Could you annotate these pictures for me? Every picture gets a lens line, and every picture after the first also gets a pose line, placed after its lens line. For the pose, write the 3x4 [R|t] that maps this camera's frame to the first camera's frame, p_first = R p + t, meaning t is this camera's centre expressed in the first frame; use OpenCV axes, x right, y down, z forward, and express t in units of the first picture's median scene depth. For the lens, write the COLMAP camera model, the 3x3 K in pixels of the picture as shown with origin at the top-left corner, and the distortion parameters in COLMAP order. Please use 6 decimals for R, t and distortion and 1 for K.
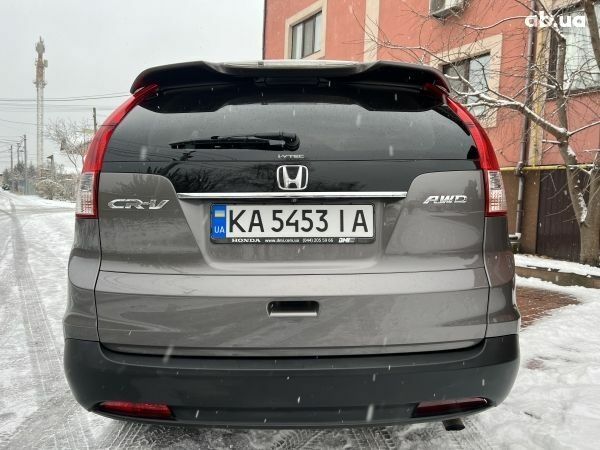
lens RADIAL K [[451.6, 0, 299.8], [0, 451.6, 224.7], [0, 0, 1]] dist [0.019611, -0.019178]
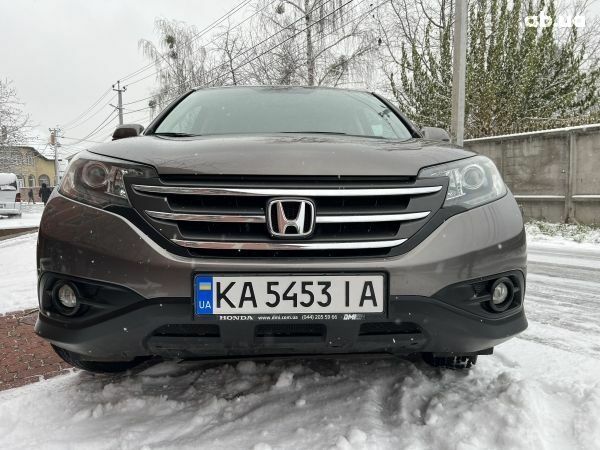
lens RADIAL K [[451.6, 0, 300.7], [0, 451.6, 225.9], [0, 0, 1]] dist [0.019611, -0.019178]
pose [[0.999925, -0.008231, 0.009045, -0.003203], [0.009631, 0.985805, -0.167617, 0.007754], [-0.007537, 0.167692, 0.985811, 0.130450]]
